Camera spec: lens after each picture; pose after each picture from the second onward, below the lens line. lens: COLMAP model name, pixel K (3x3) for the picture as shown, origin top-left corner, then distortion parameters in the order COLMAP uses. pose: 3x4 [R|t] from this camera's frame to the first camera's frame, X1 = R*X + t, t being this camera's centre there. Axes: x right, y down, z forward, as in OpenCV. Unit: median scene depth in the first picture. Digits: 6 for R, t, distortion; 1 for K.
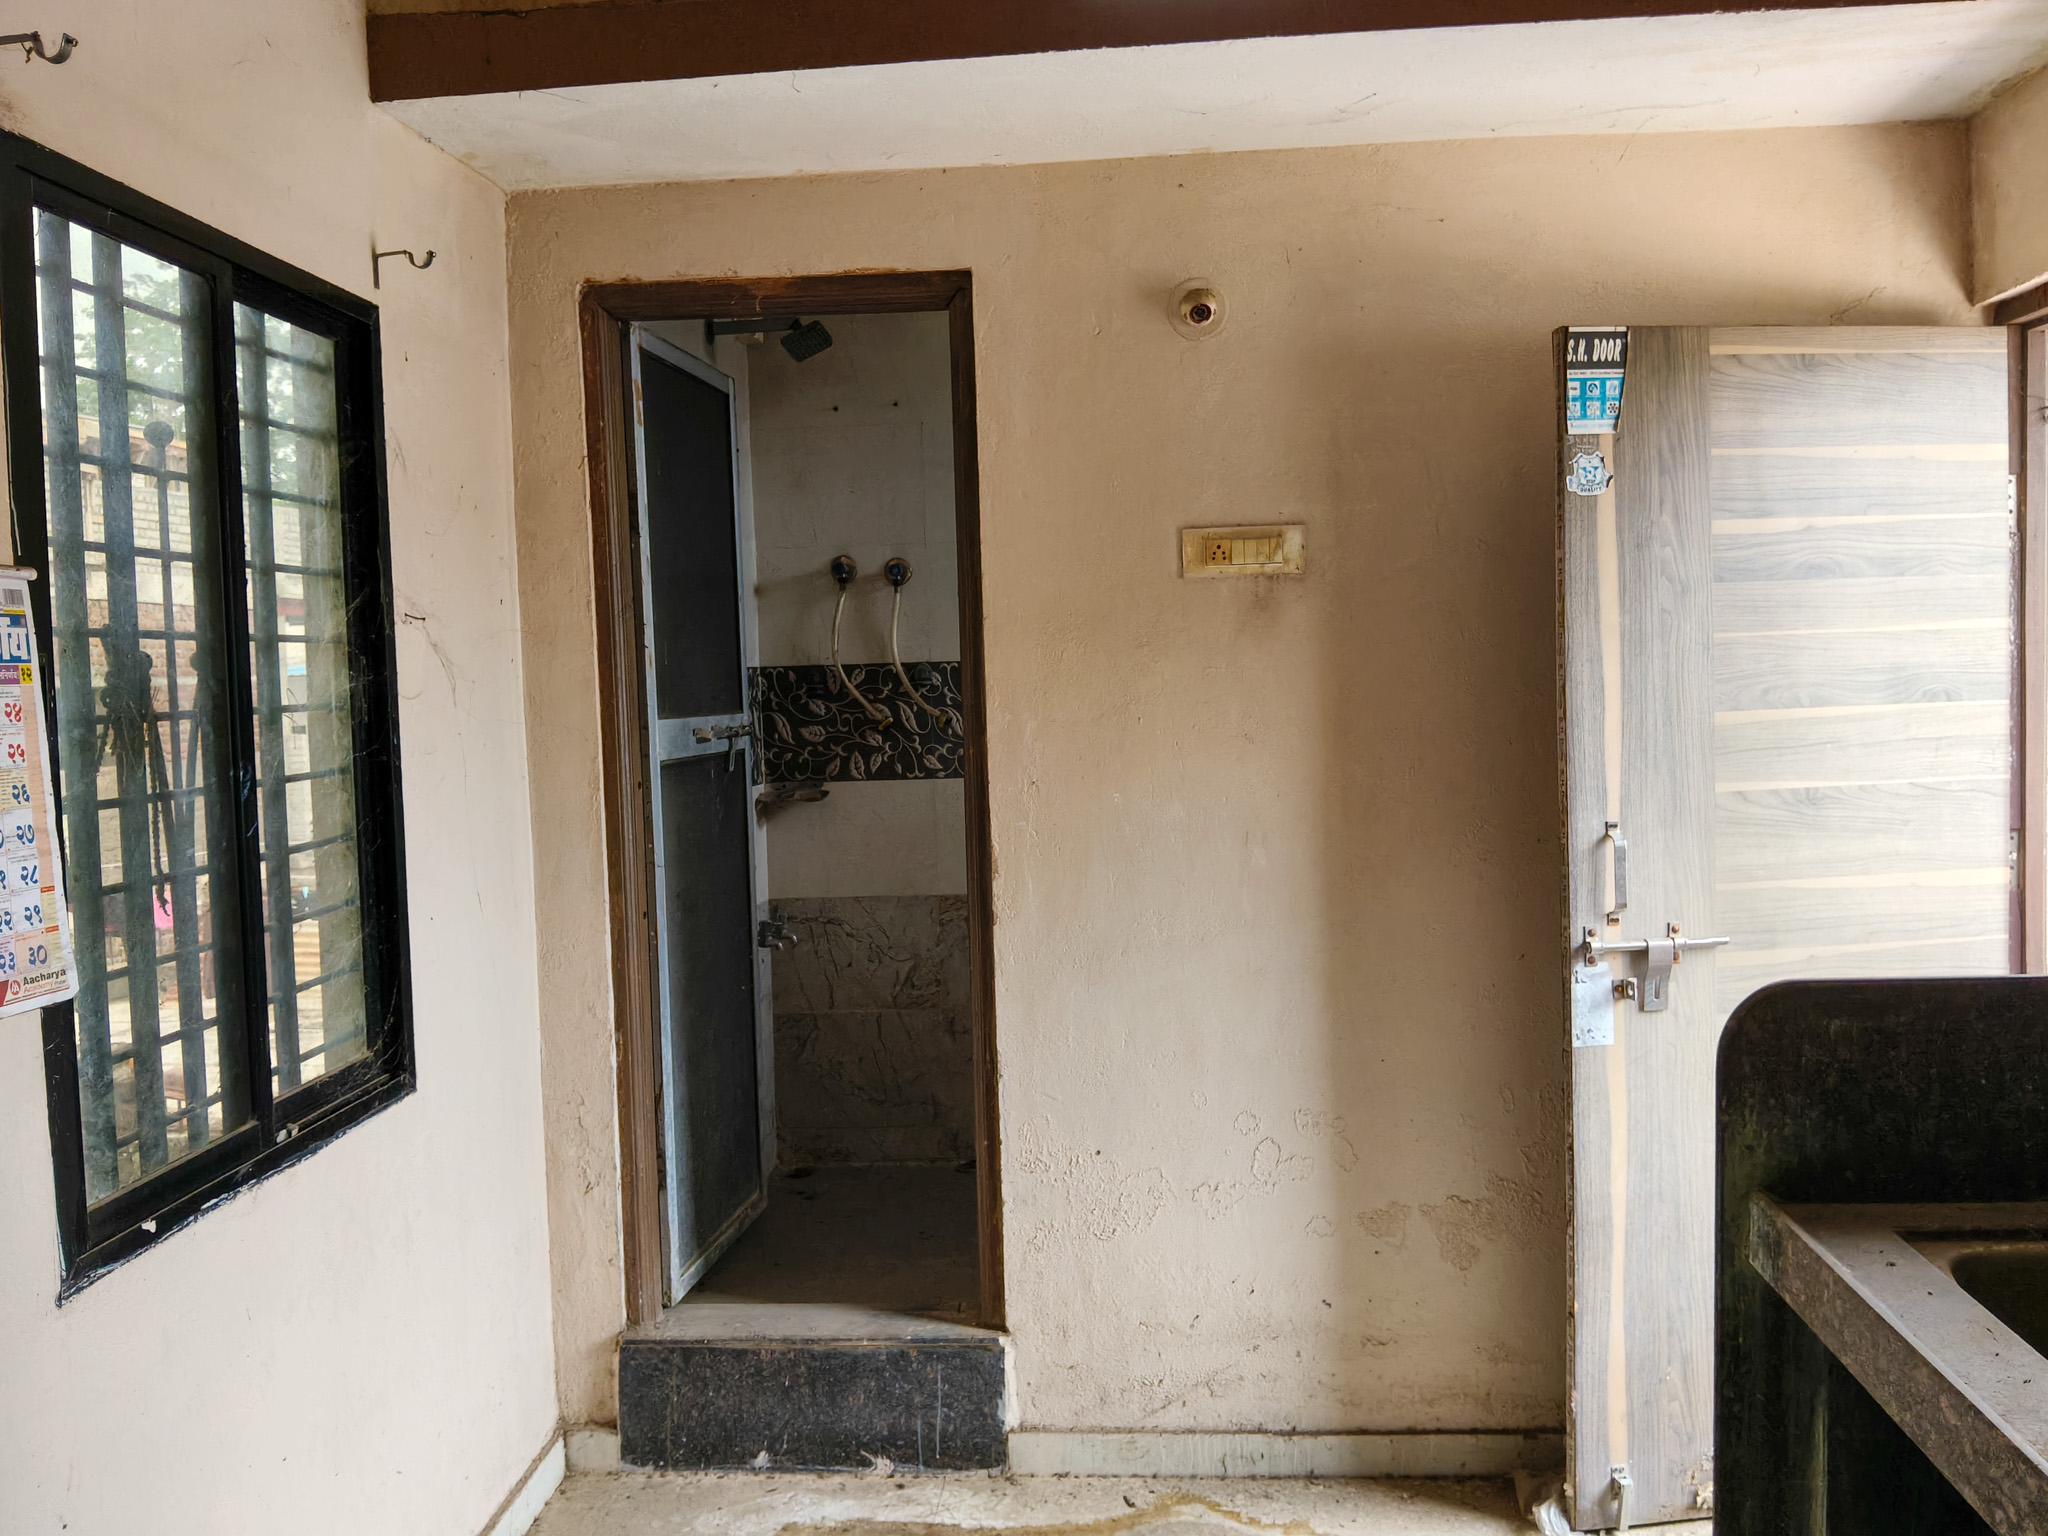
lens RADIAL K [[1743.2, 0, 1022.9], [0, 1743.2, 770.9], [0, 0, 1]] dist [0.029649, -0.092619]
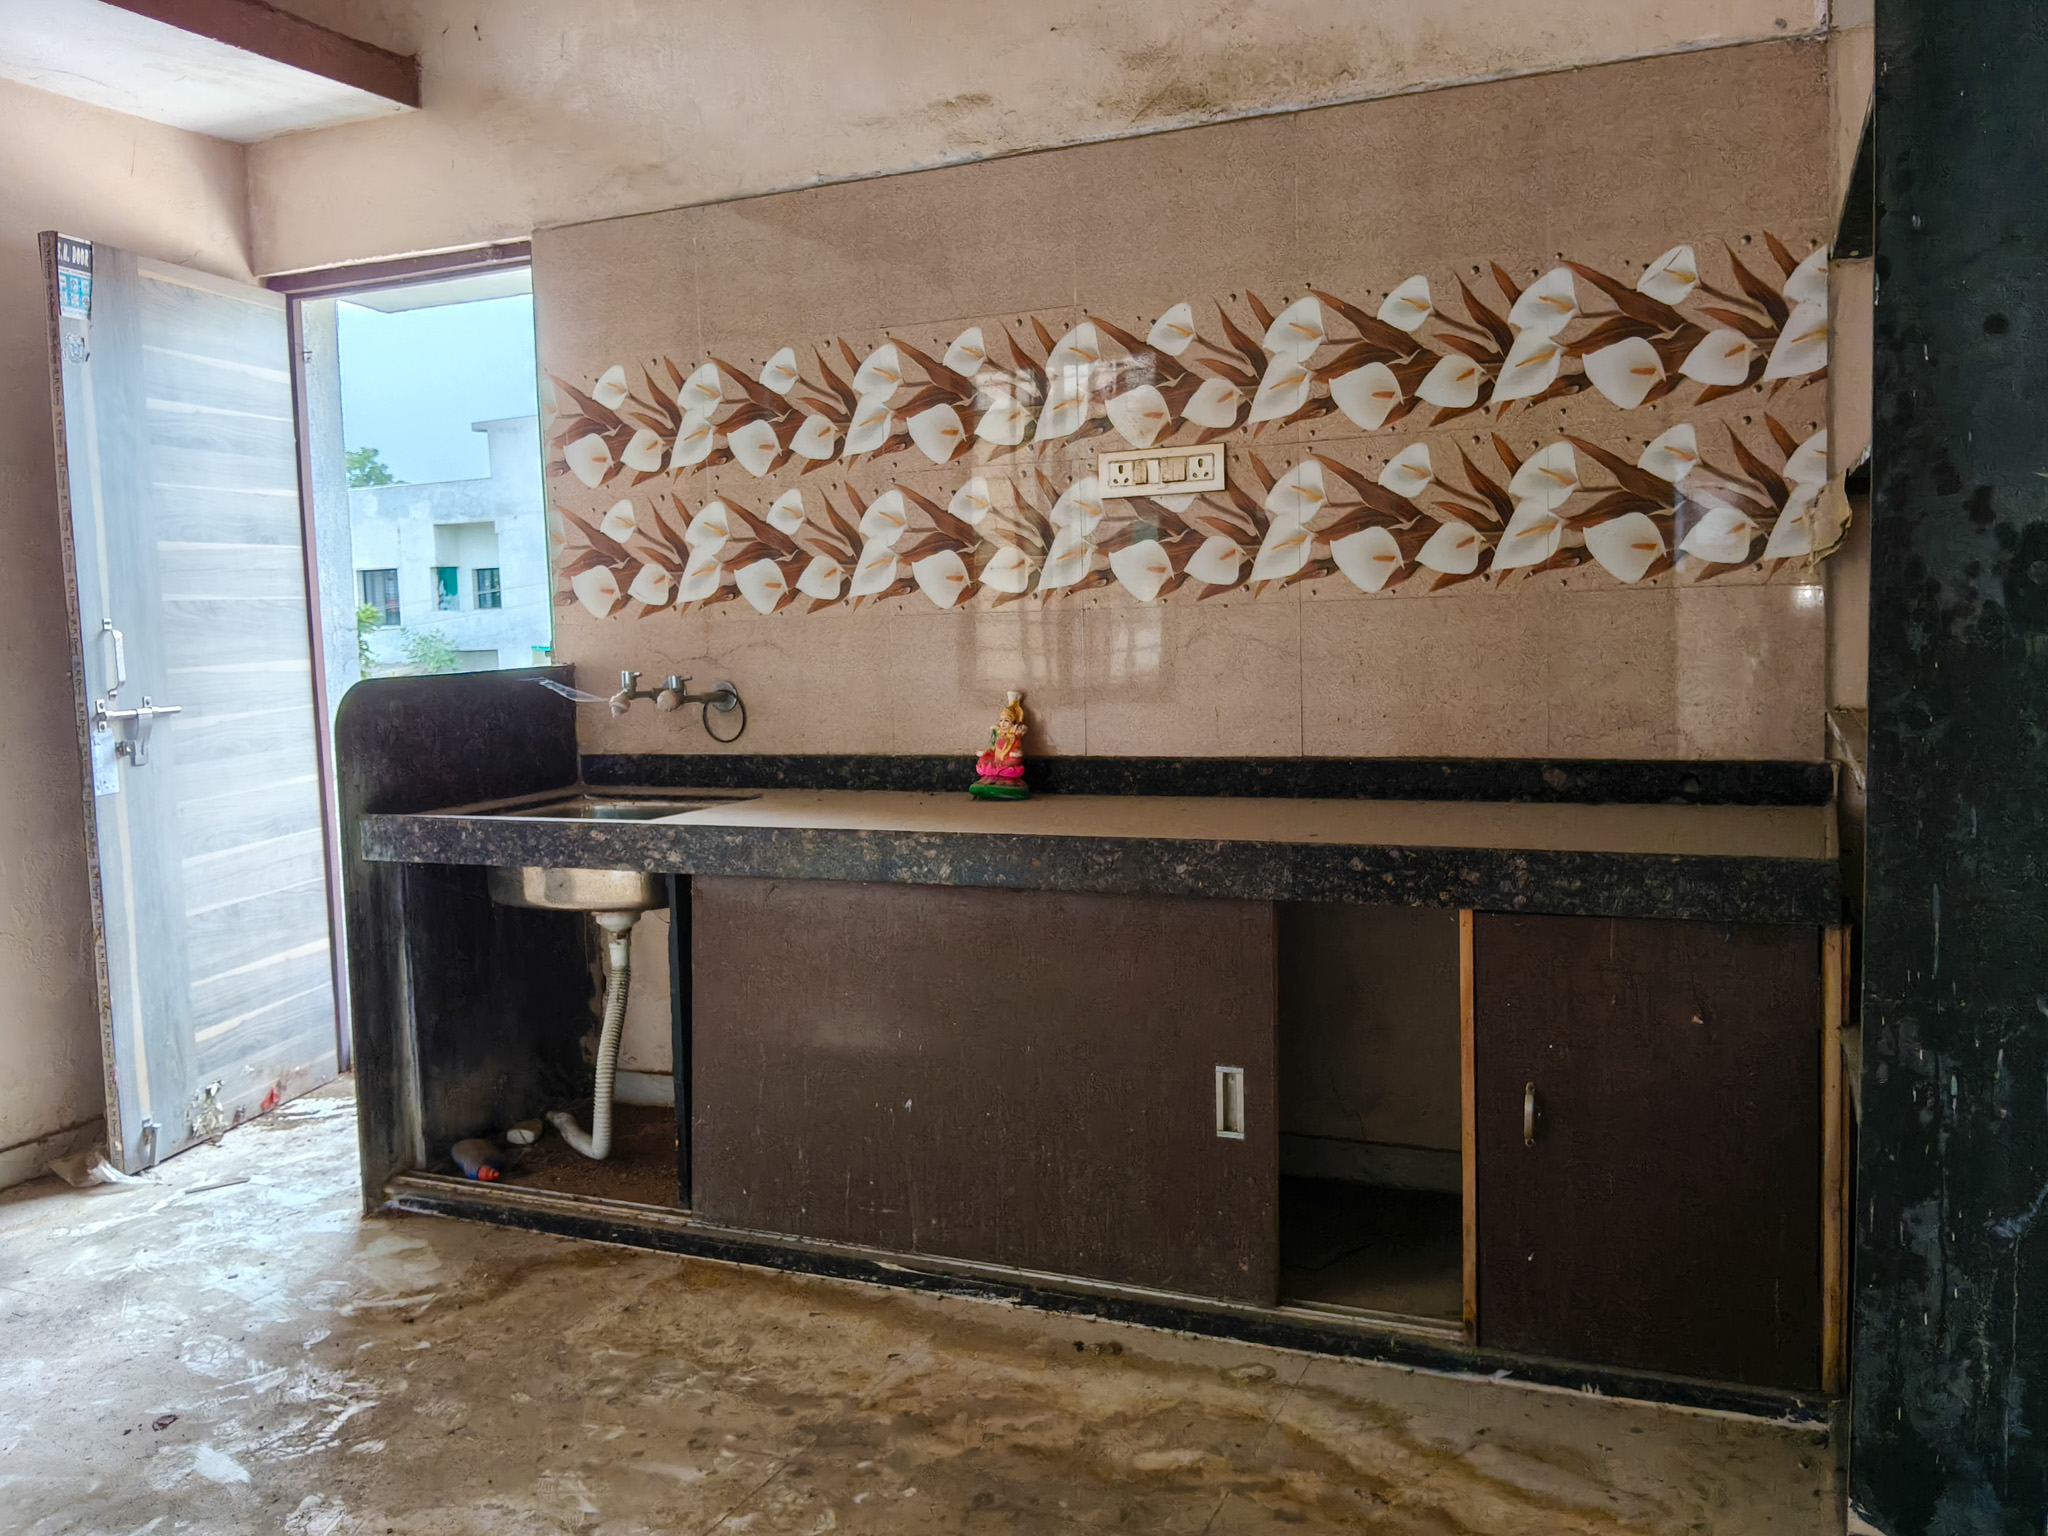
lens RADIAL K [[1743.2, 0, 1021.8], [0, 1743.2, 768.6], [0, 0, 1]] dist [0.029649, -0.092619]
pose [[0.332297, -0.066444, 0.940832, -0.661431], [0.083237, 0.995689, 0.040919, 0.141772], [-0.939495, 0.064715, 0.336395, -0.071615]]
